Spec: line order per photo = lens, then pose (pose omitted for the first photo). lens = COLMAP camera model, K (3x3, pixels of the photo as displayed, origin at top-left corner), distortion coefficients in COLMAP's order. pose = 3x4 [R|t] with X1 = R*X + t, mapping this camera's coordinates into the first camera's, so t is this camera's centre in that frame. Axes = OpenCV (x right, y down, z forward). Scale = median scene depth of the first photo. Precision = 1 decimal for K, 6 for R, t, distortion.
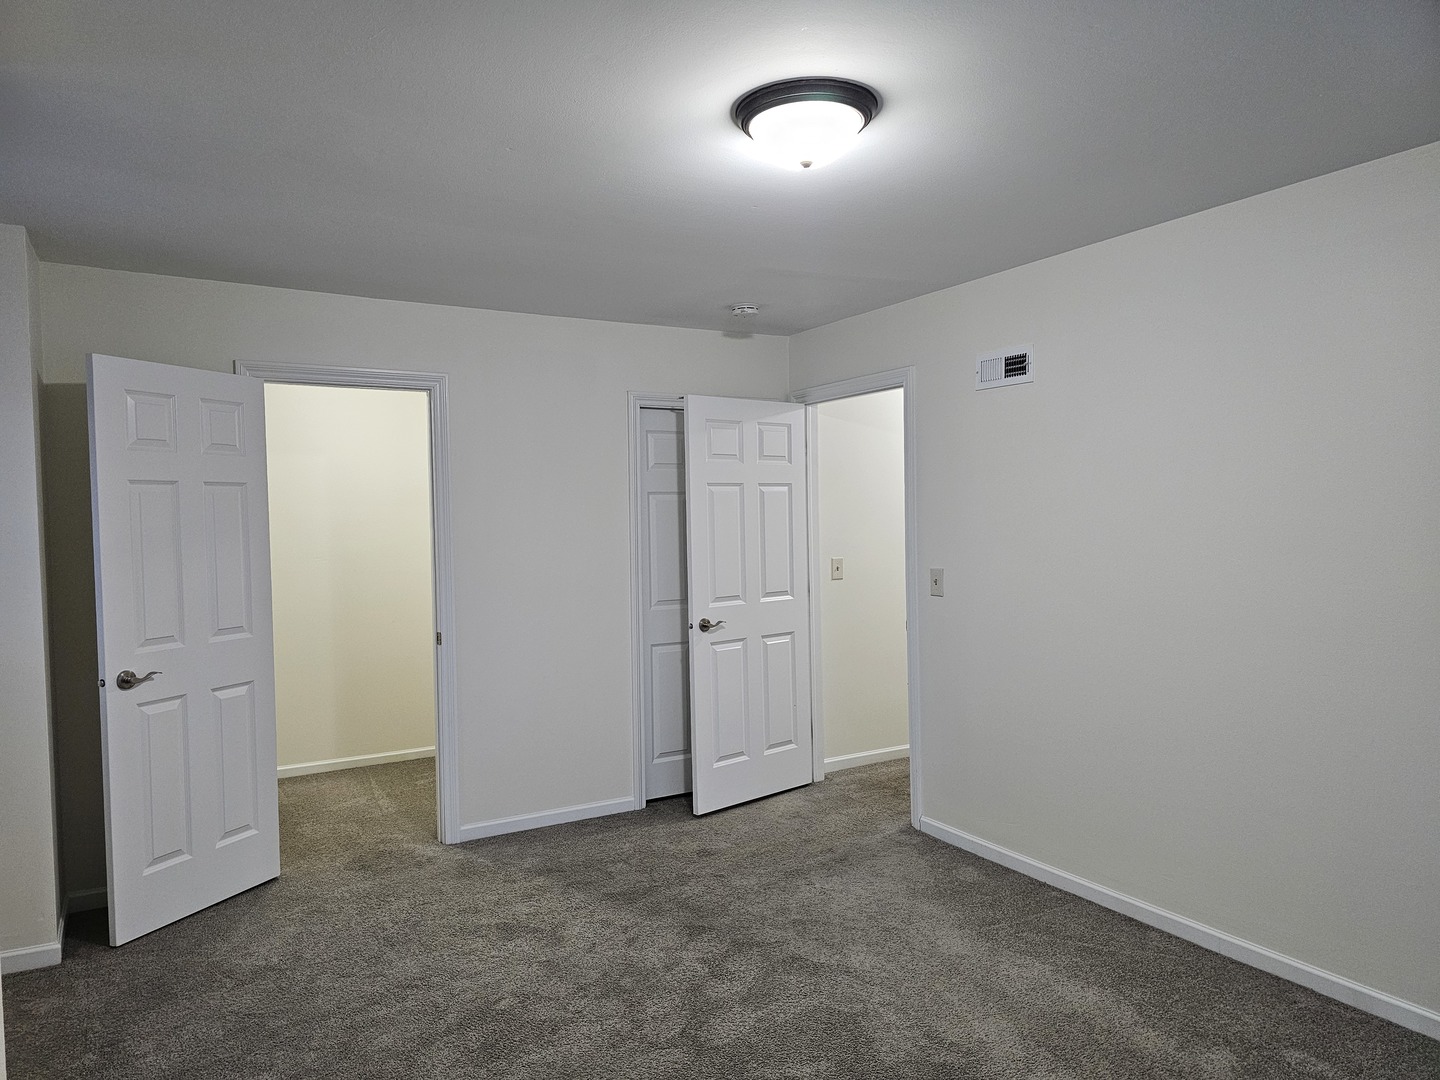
lens RADIAL K [[959.0, 0, 659.7], [0, 959.0, 558.5], [0, 0, 1]] dist [0.058857, -0.050889]
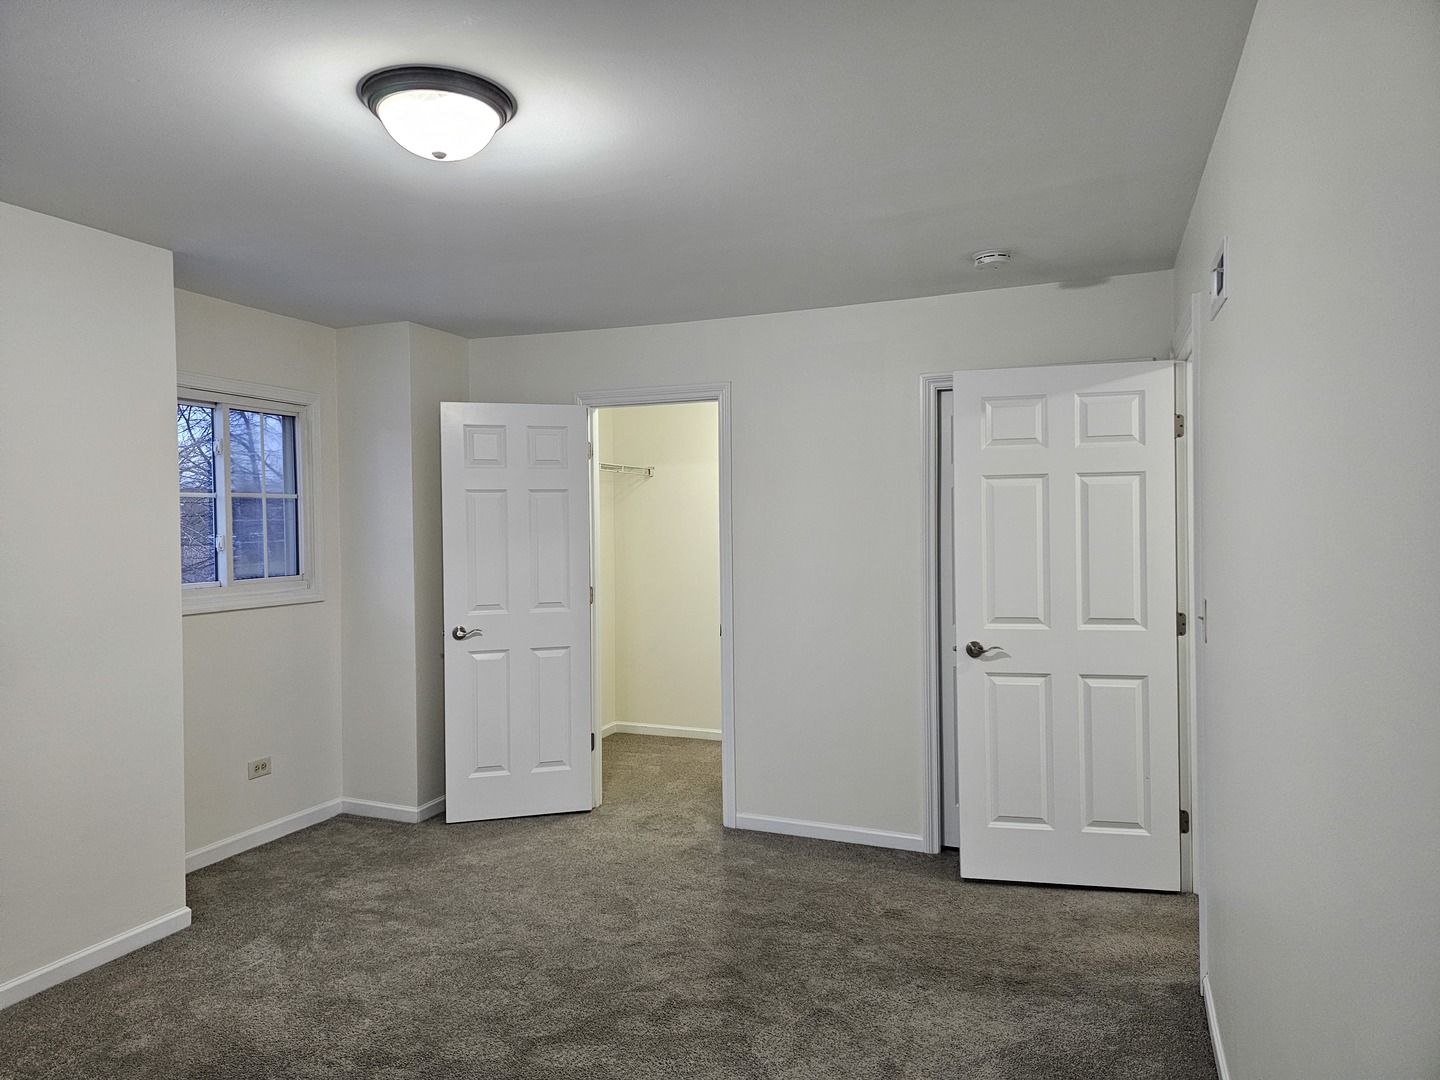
lens RADIAL K [[959.0, 0, 717.8], [0, 959.0, 540.2], [0, 0, 1]] dist [0.058857, -0.050889]
pose [[0.619321, 0.025657, -0.784718, 0.587122], [-0.033815, 0.999410, 0.005989, -0.022517], [0.784409, 0.022826, 0.619824, 0.331202]]
